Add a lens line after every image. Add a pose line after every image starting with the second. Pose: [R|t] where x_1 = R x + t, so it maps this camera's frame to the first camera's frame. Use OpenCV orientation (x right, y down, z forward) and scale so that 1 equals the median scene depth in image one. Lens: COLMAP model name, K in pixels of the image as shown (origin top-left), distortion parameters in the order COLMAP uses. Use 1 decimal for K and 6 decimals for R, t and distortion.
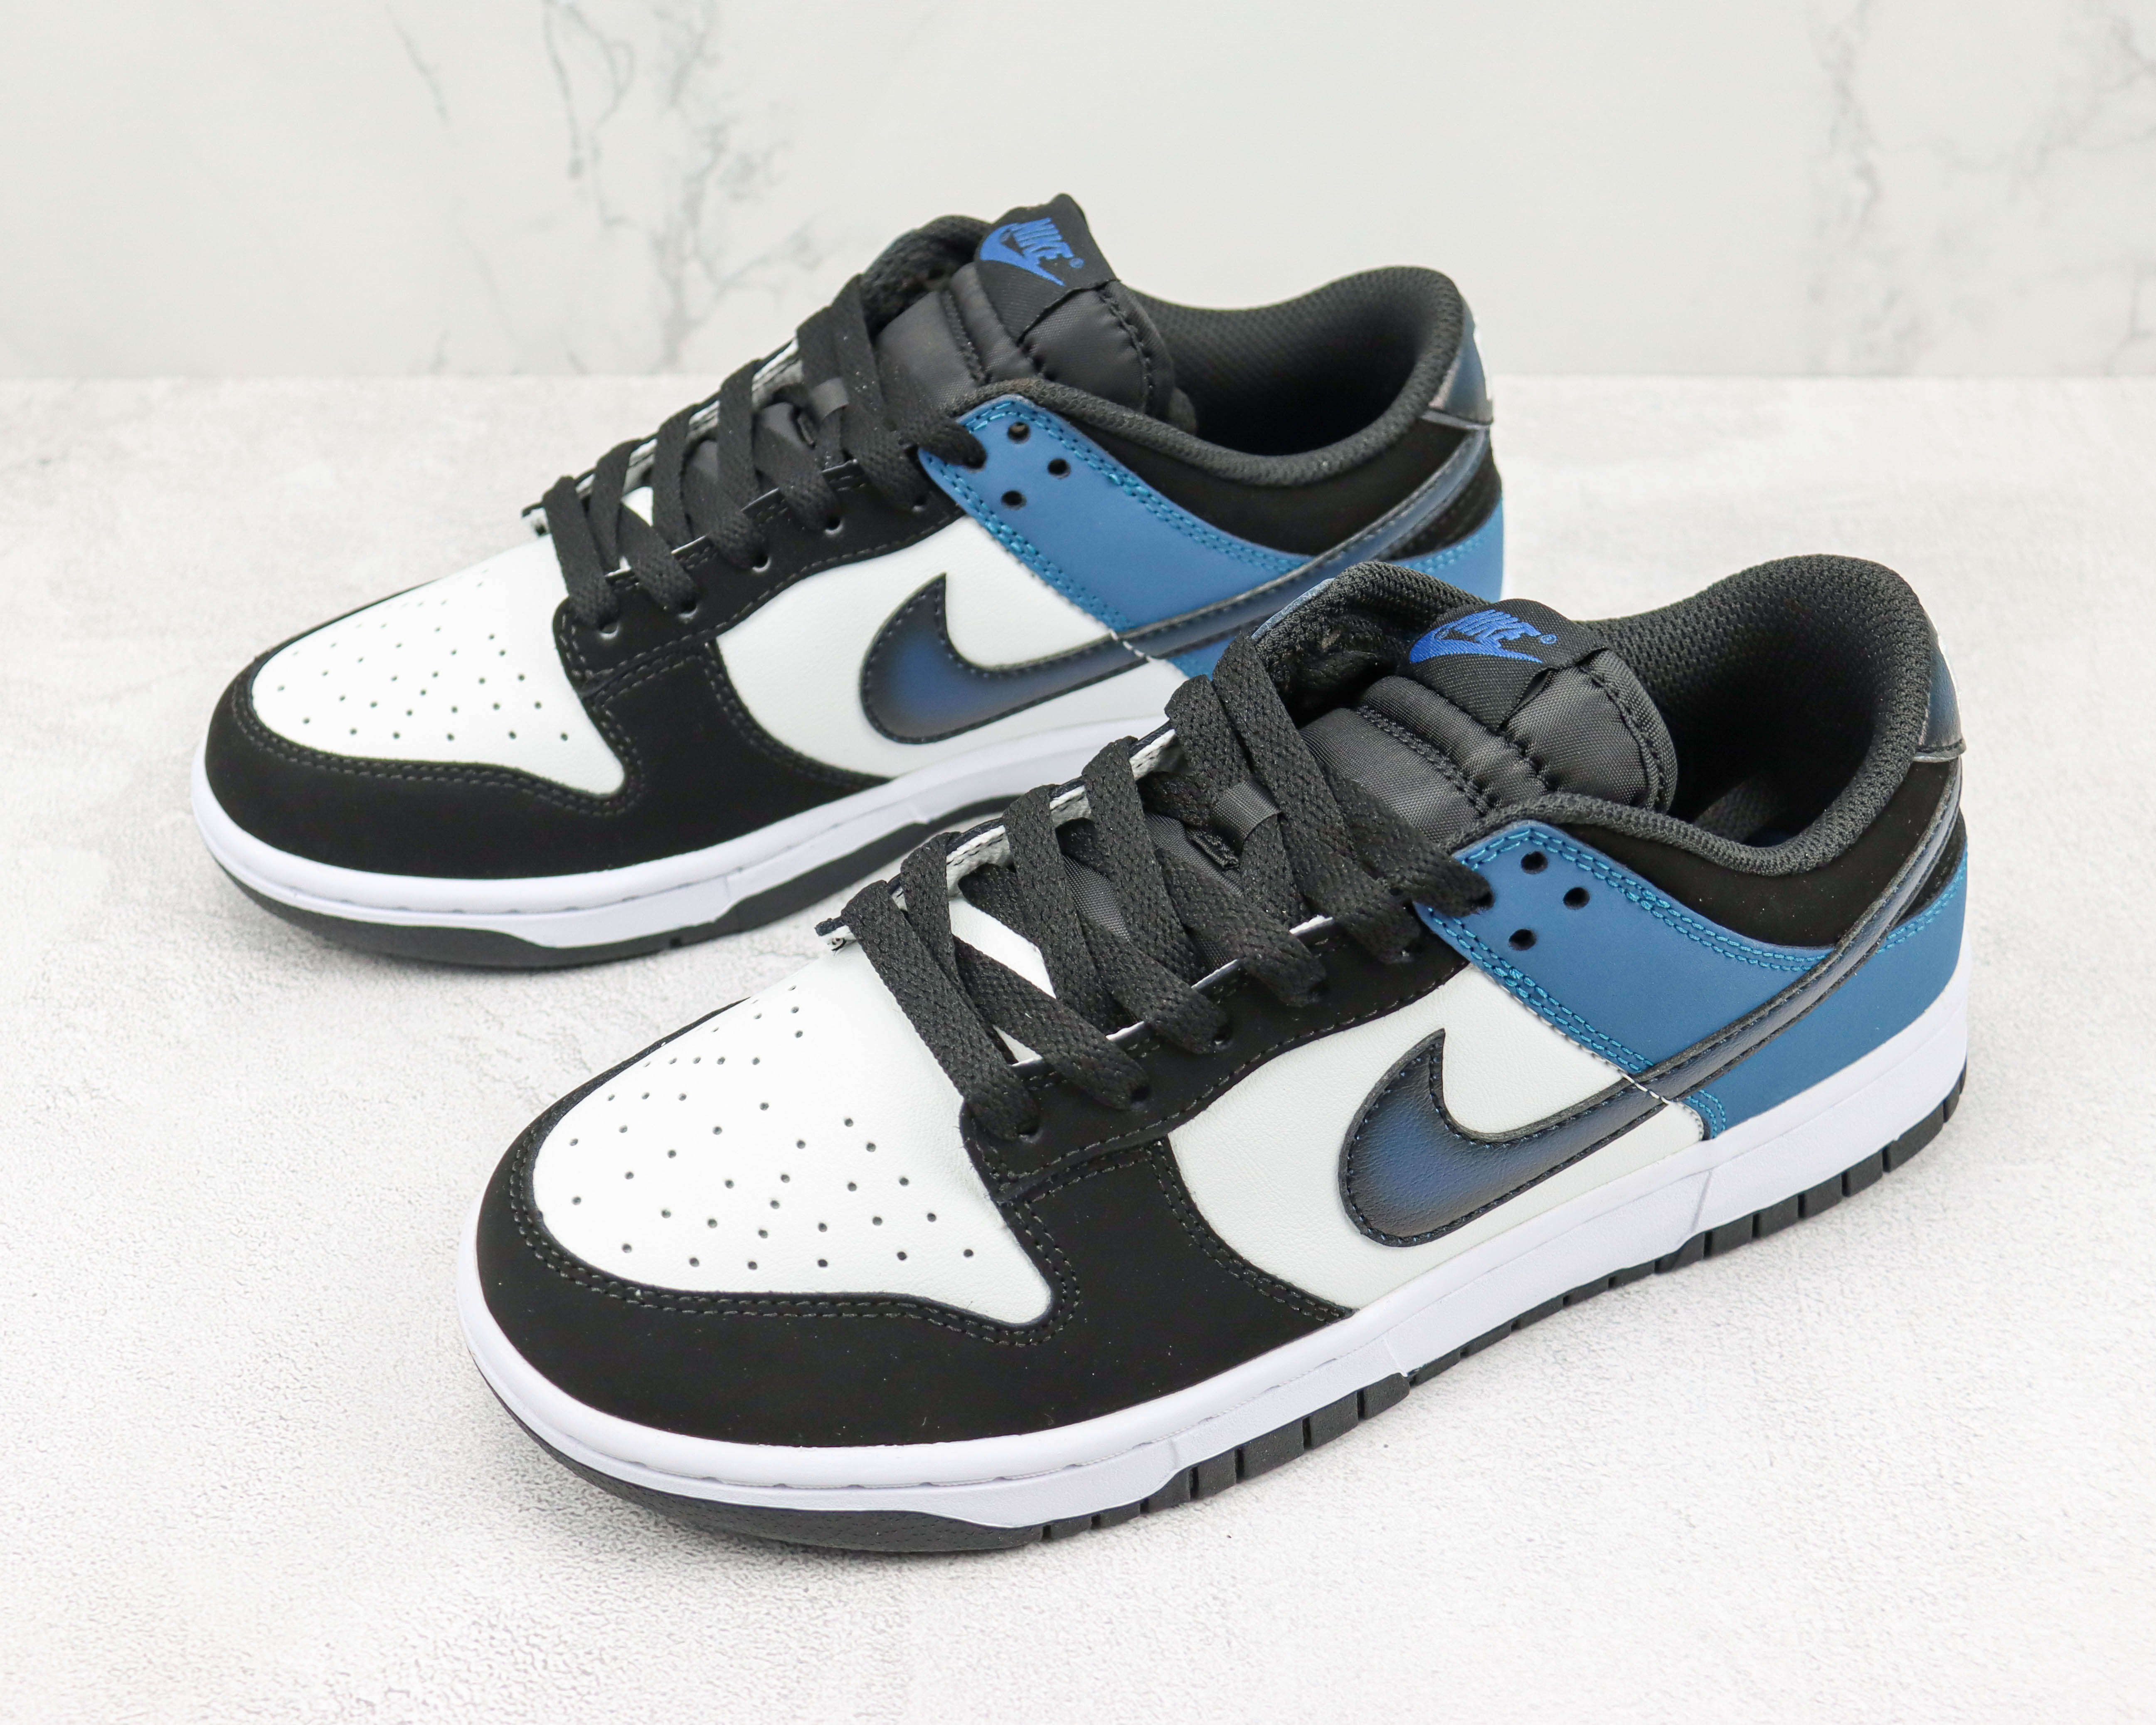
lens RADIAL K [[3030.8, 0, 1078.8], [0, 3030.8, 859.8], [0, 0, 1]] dist [-0.004742, 0.000000]
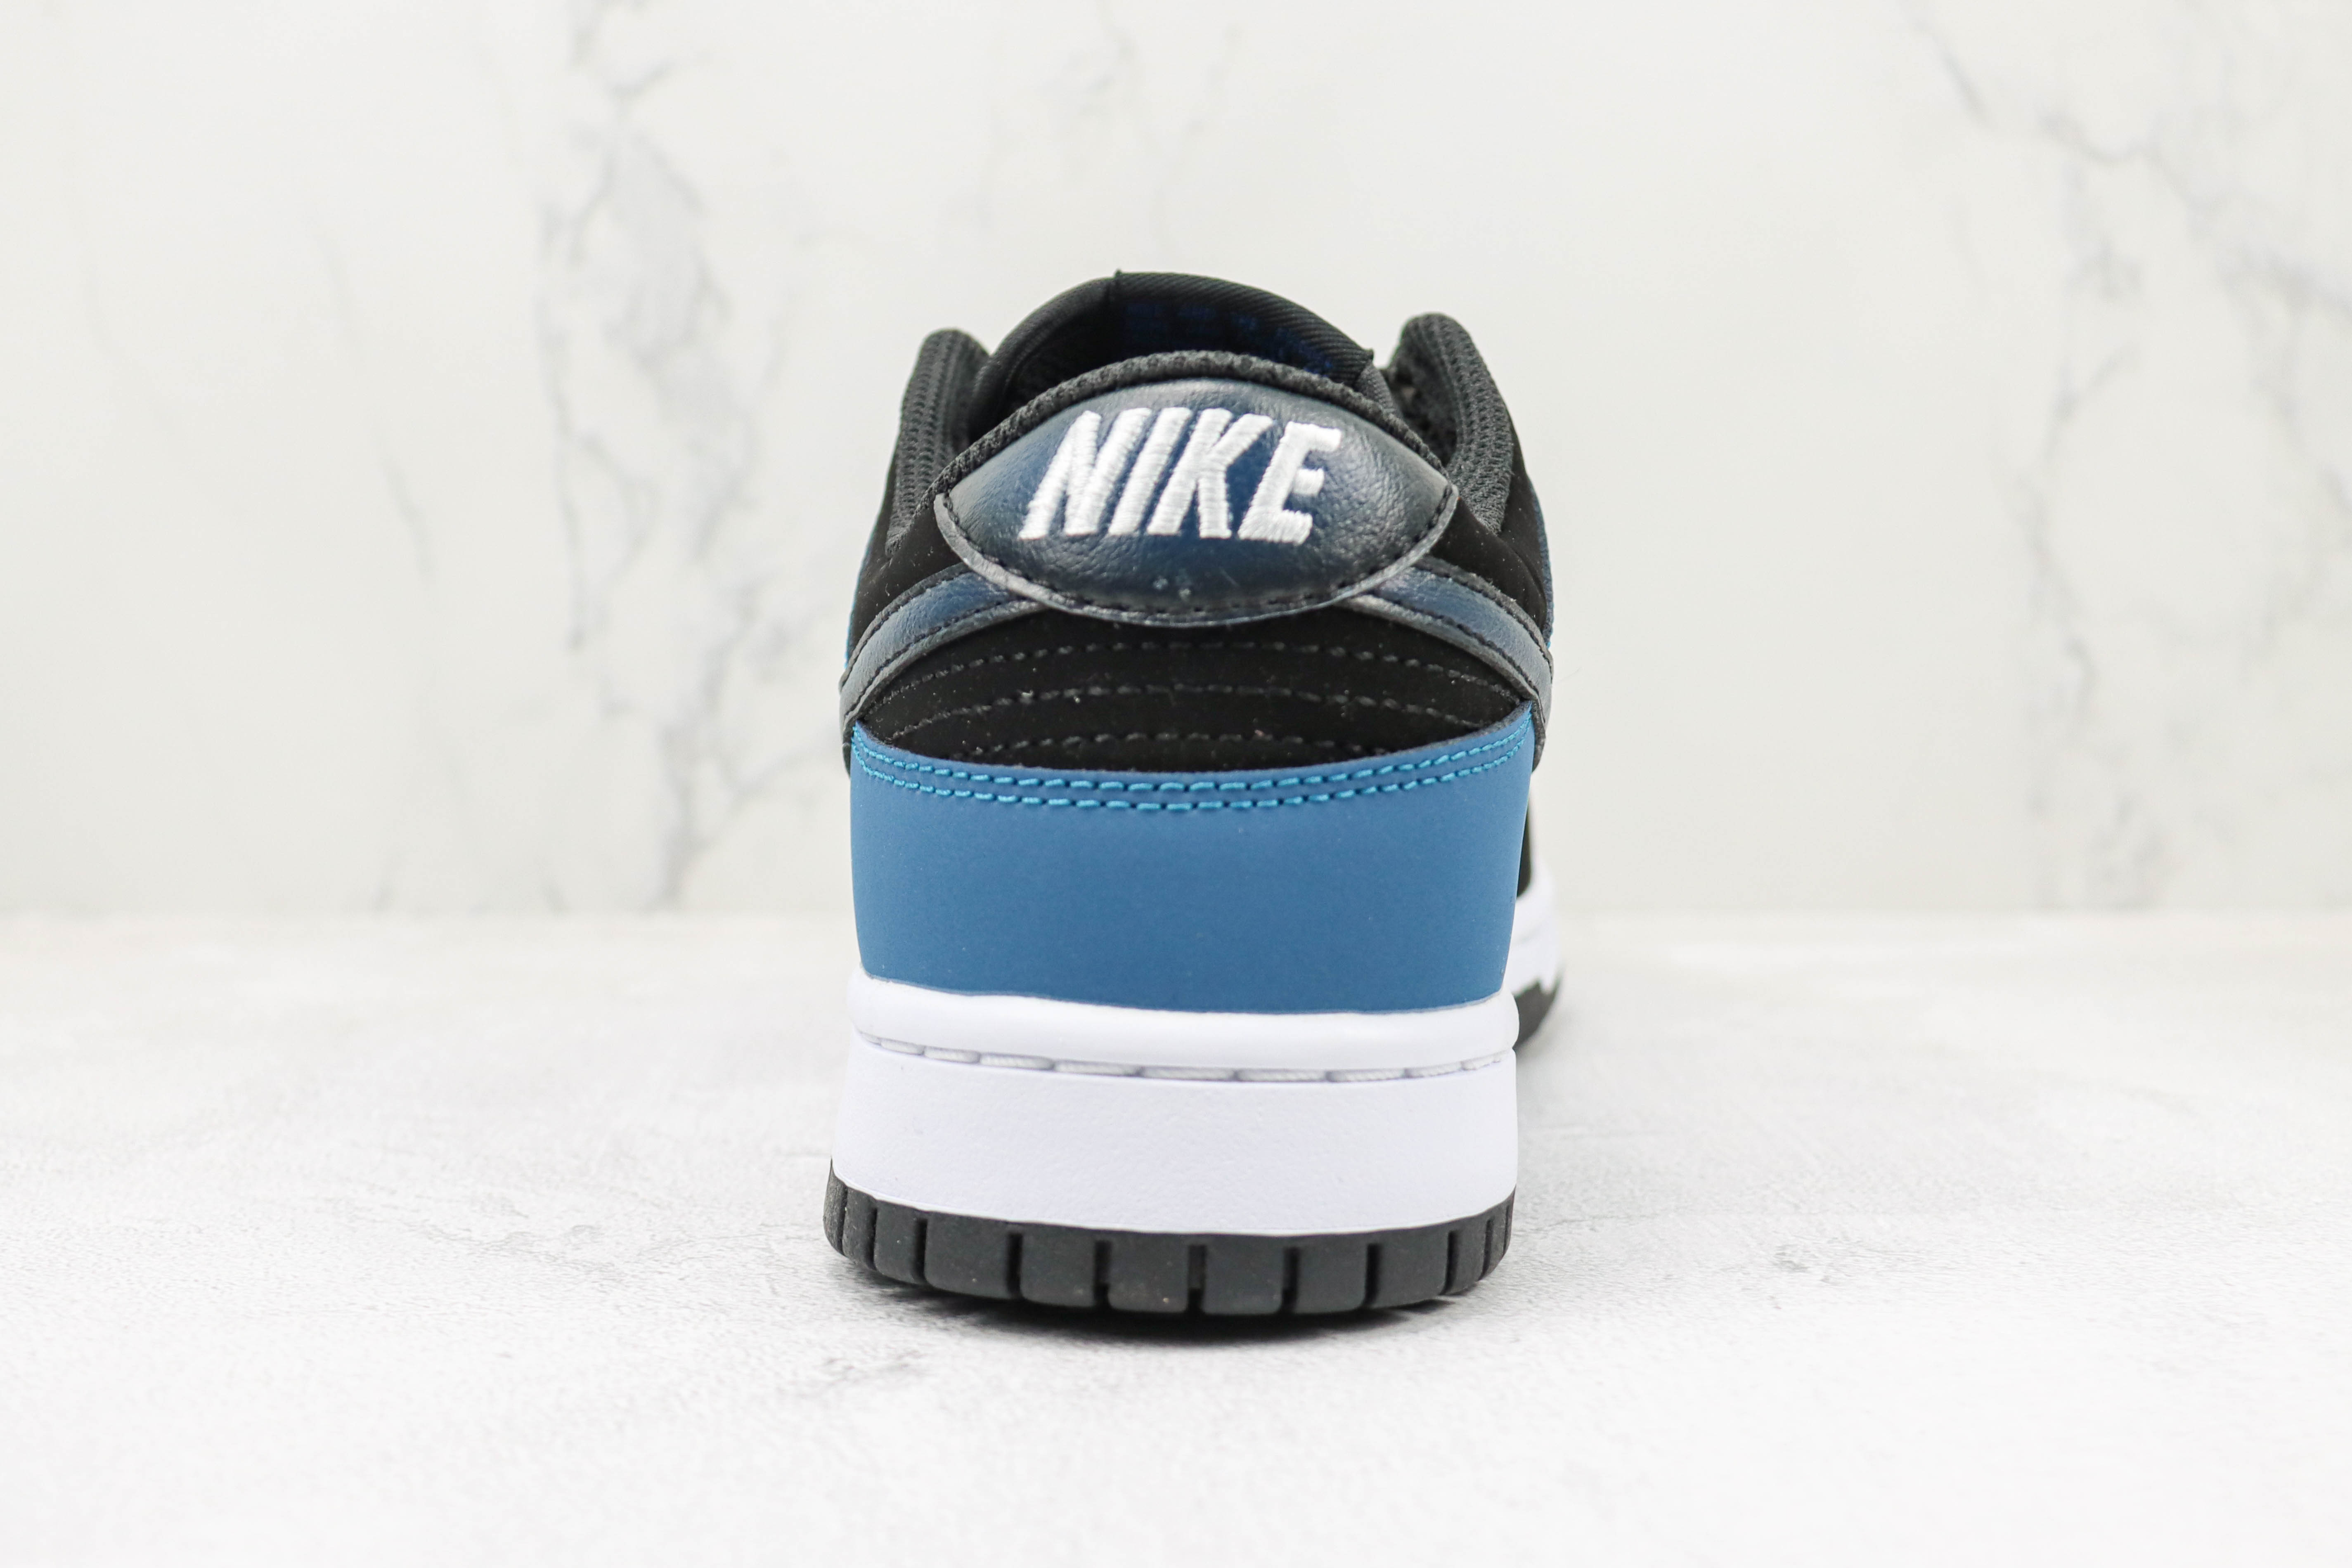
lens RADIAL K [[2963.6, 0, 1186.9], [0, 2963.6, 774.5], [0, 0, 1]] dist [-0.045577, 0.000000]
pose [[0.998283, 0.002995, 0.058491, -0.044717], [0.028657, 0.845994, -0.532421, 0.247073], [-0.051078, 0.533183, 0.844456, 0.316171]]
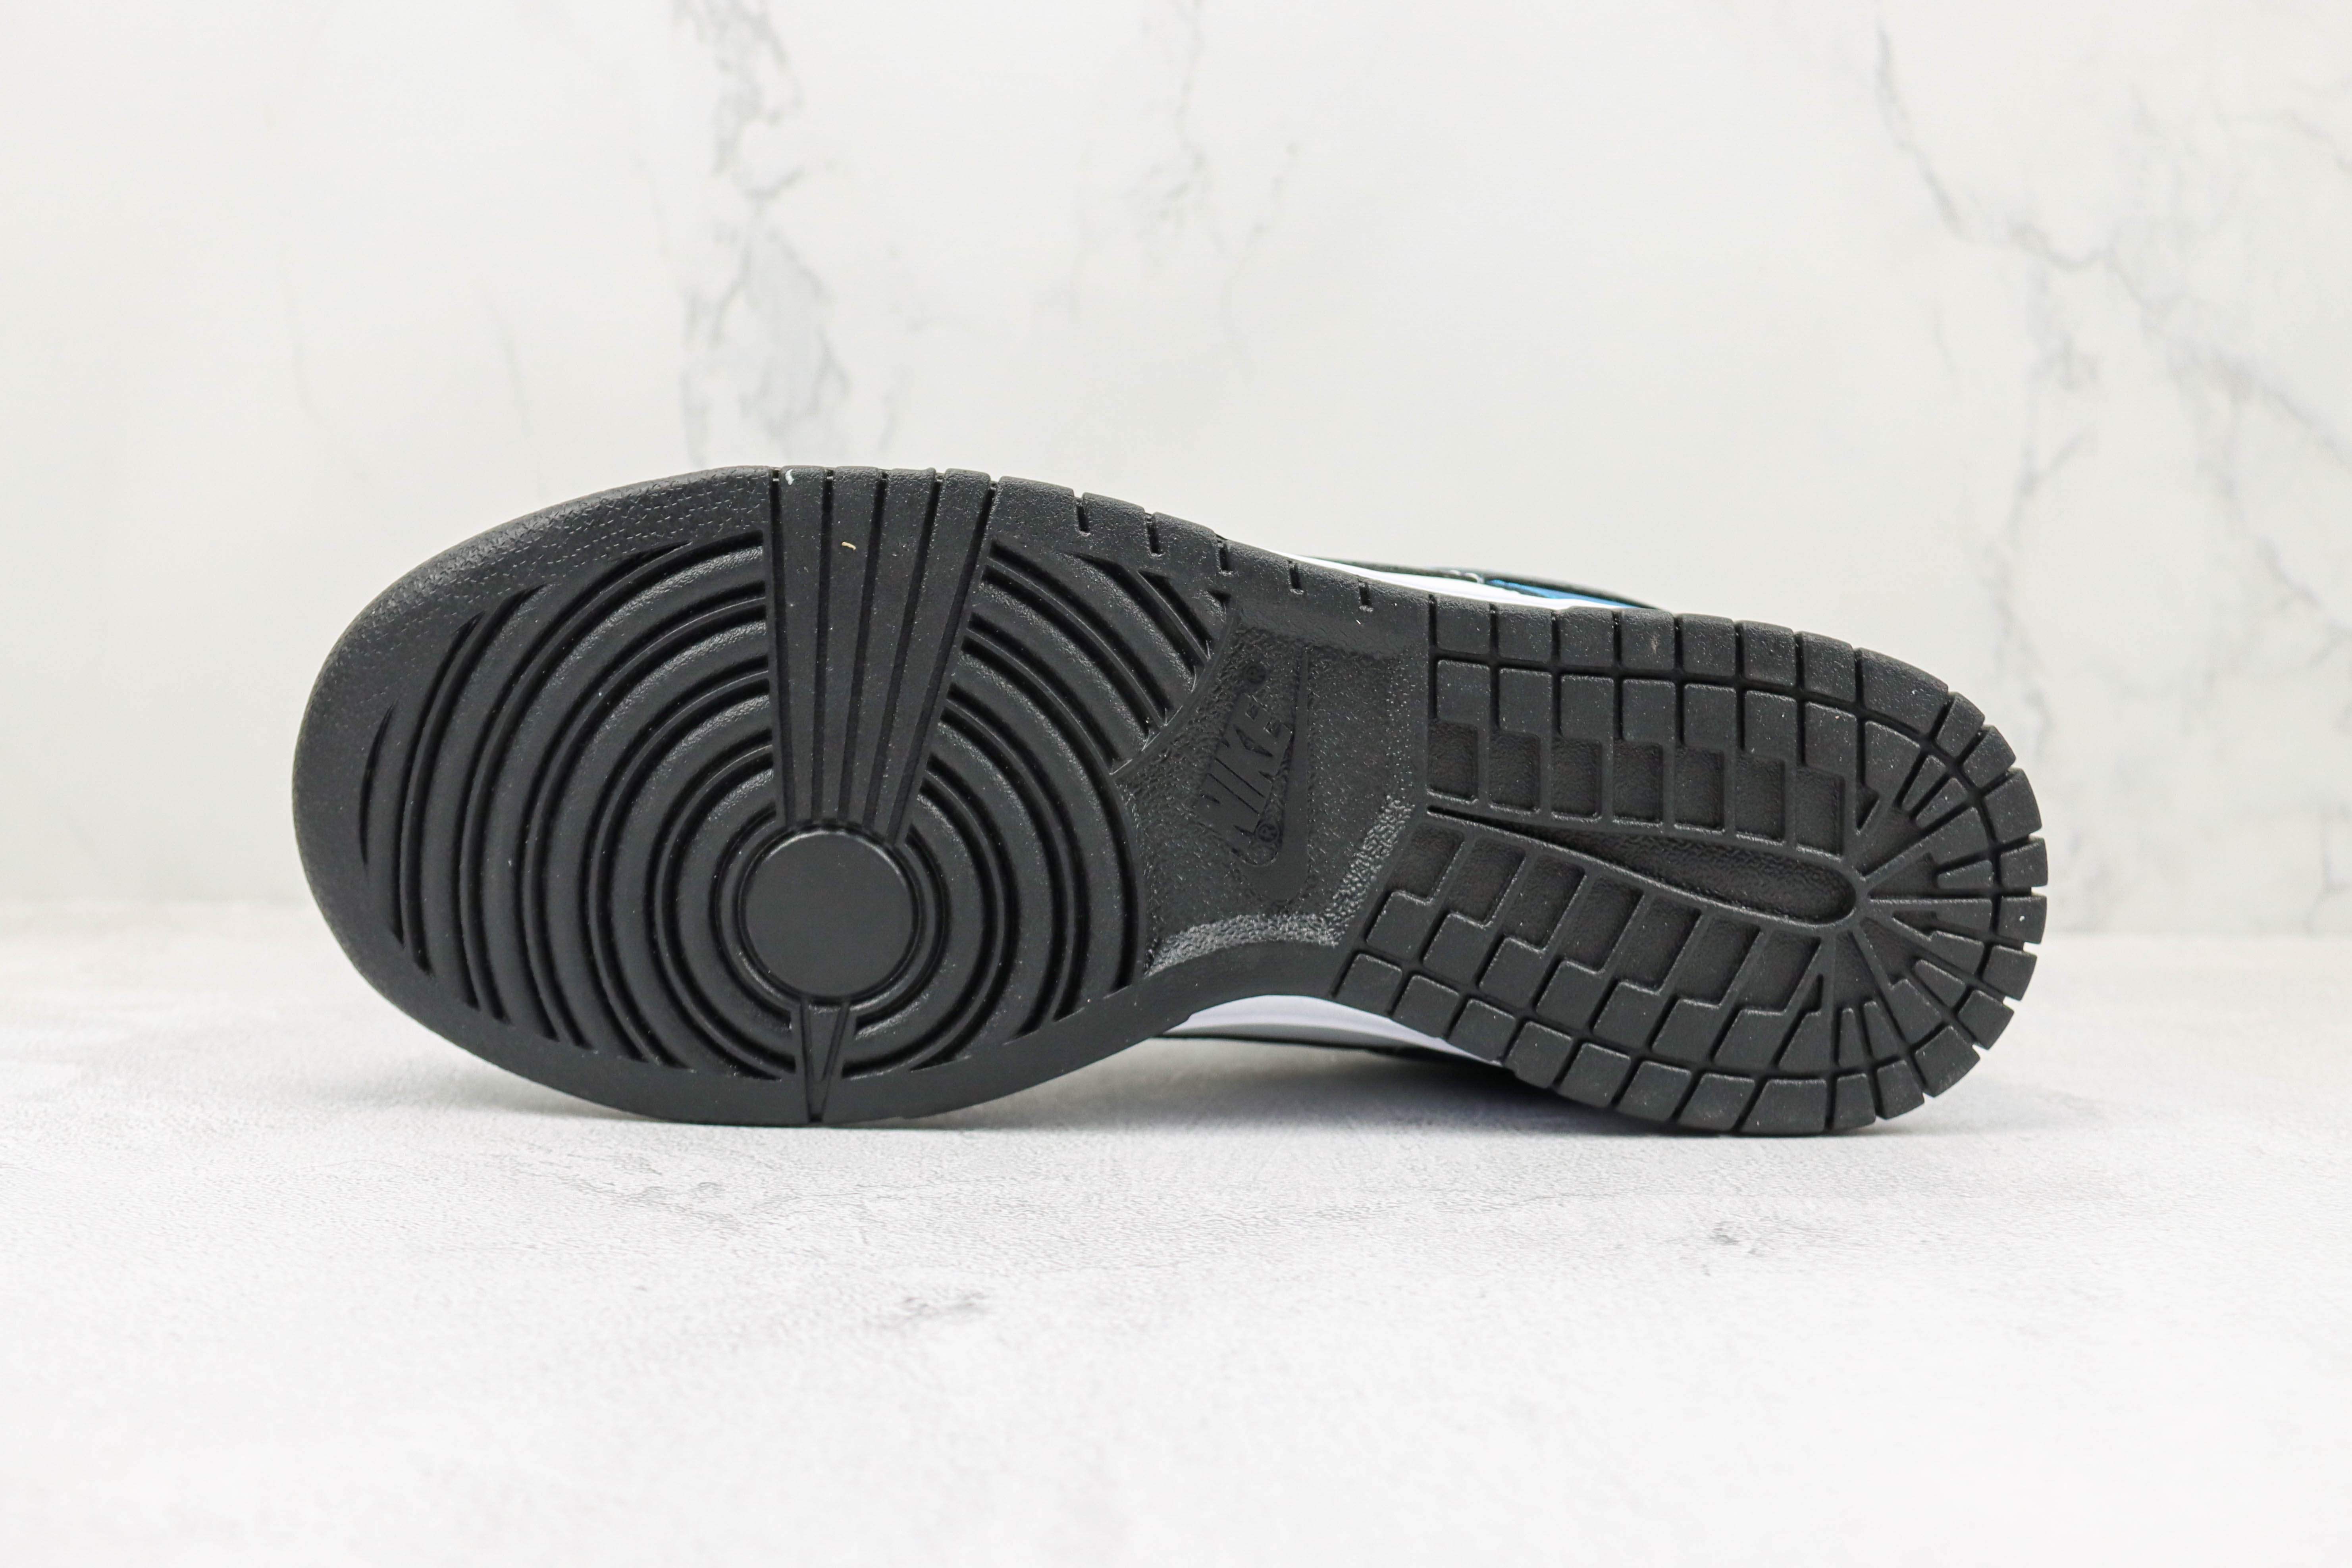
lens RADIAL K [[2733.2, 0, 1154.7], [0, 2733.2, 780.8], [0, 0, 1]] dist [-0.060537, 0.000000]
pose [[0.999678, 0.019497, 0.016217, -0.038235], [-0.007886, 0.846774, -0.531895, 0.263735], [-0.024103, 0.531596, 0.846655, 0.277772]]
